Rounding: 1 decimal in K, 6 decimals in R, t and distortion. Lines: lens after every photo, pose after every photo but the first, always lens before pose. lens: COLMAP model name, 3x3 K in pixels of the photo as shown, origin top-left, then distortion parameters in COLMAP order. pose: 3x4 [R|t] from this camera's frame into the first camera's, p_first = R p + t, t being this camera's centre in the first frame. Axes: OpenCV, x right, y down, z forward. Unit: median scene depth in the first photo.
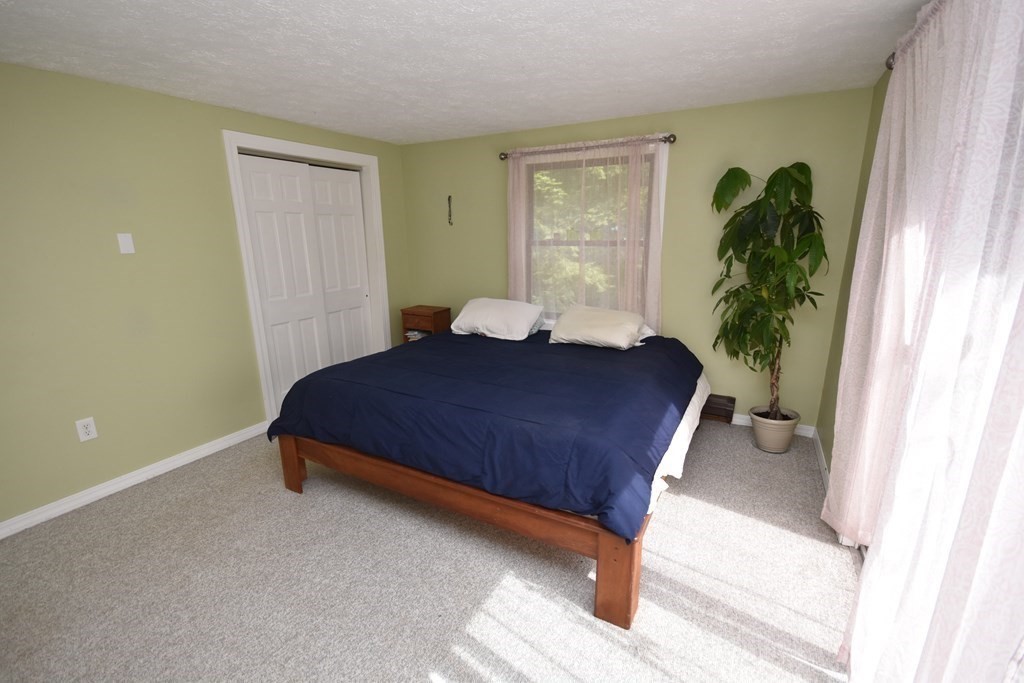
lens RADIAL K [[452.4, 0, 512.0], [0, 452.4, 341.5], [0, 0, 1]] dist [0.005423, -0.000006]
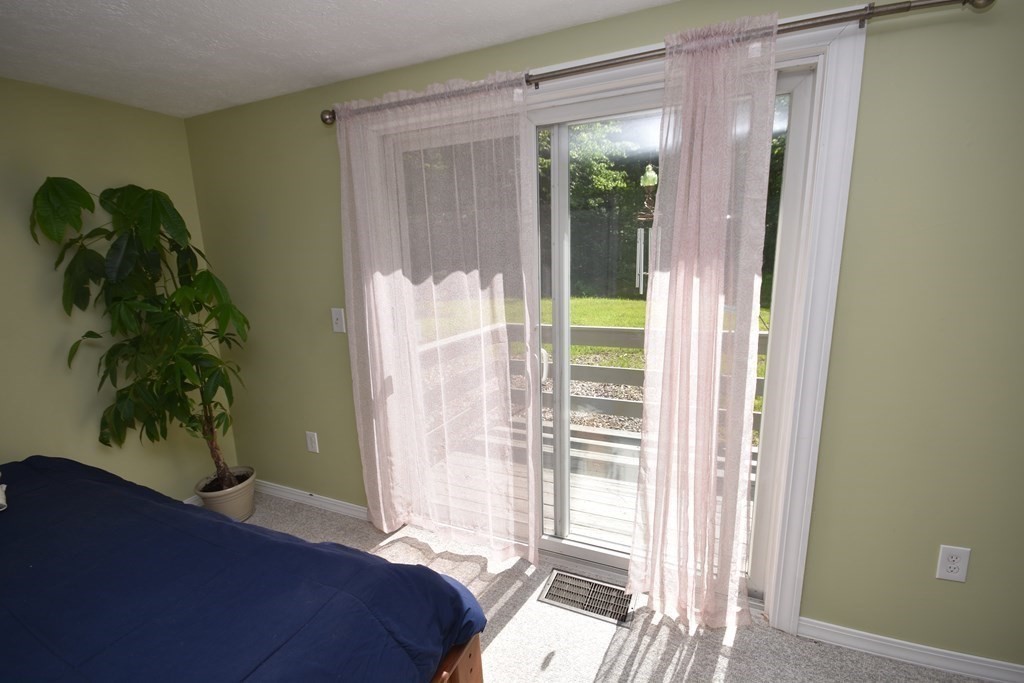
lens RADIAL K [[471.4, 0, 514.0], [0, 471.4, 347.8], [0, 0, 1]] dist [-0.000199, -0.000667]
pose [[-0.072500, -0.194965, 0.978127, -0.255837], [0.264004, 0.941975, 0.207327, -0.109373], [-0.961793, 0.273260, -0.016822, 0.414805]]
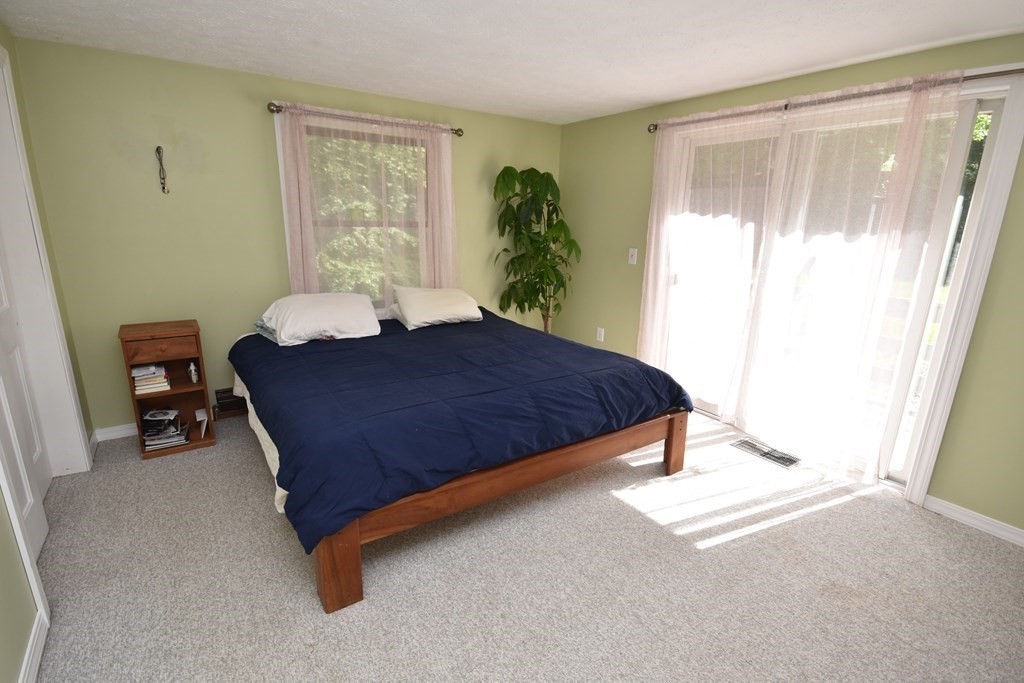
lens RADIAL K [[479.2, 0, 512.0], [0, 479.2, 341.5], [0, 0, 1]] dist [0.013365, 0.000117]
pose [[0.462616, -0.204432, 0.862667, -0.744218], [0.179275, 0.974520, 0.134800, -0.075578], [-0.868244, 0.092294, 0.487478, 0.350831]]
